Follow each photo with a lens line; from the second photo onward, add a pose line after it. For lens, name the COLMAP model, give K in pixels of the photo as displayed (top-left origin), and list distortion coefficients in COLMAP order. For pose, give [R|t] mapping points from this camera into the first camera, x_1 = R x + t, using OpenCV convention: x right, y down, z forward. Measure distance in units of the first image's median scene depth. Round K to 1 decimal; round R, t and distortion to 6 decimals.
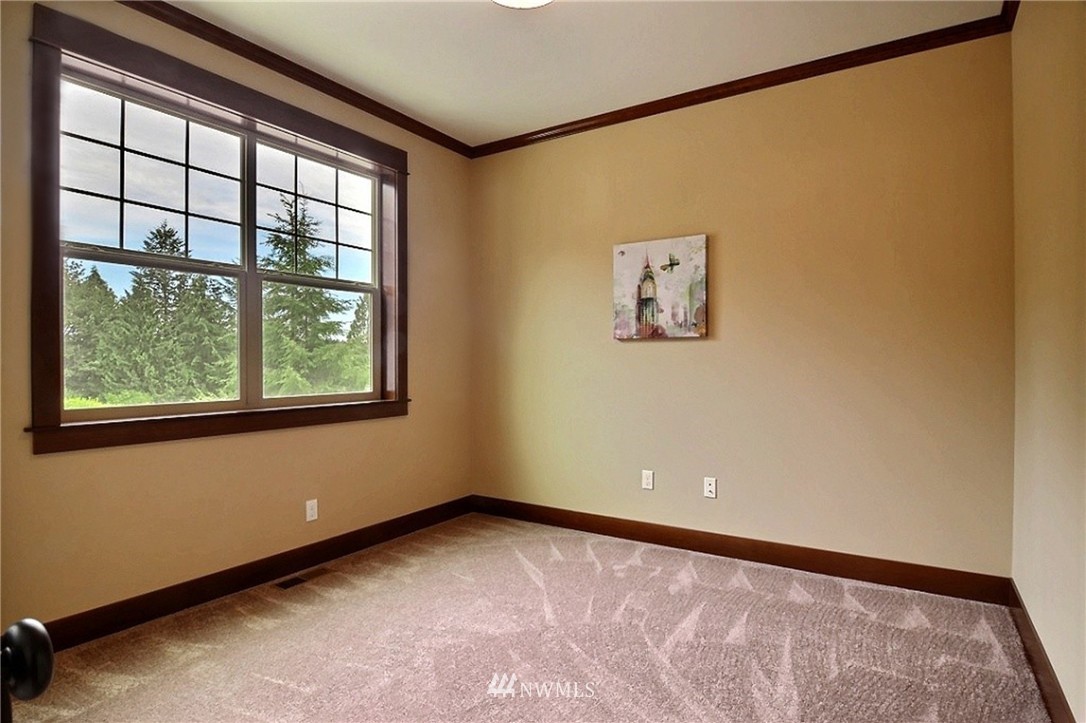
lens RADIAL K [[581.1, 0, 536.2], [0, 581.1, 367.9], [0, 0, 1]] dist [-0.001395, -0.015048]
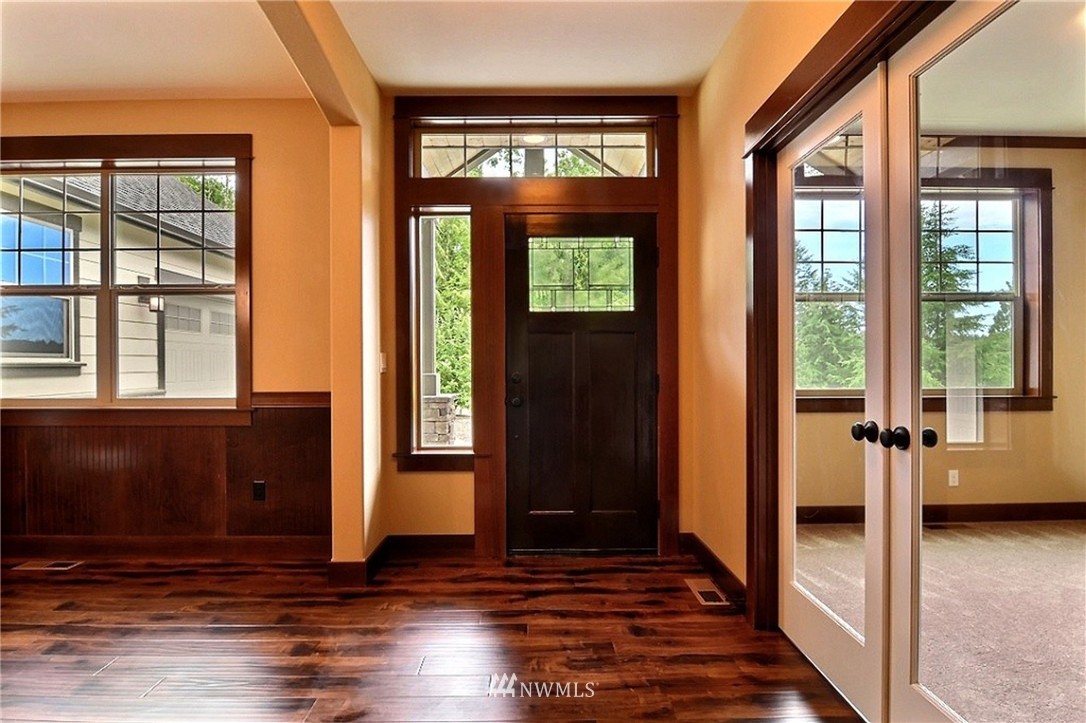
lens RADIAL K [[581.1, 0, 536.2], [0, 581.1, 367.9], [0, 0, 1]] dist [-0.001395, -0.015048]
pose [[0.557140, 0.003817, -0.830410, 0.132337], [-0.003212, 0.999992, 0.002442, 0.002320], [0.830412, 0.001307, 0.557148, -0.397682]]
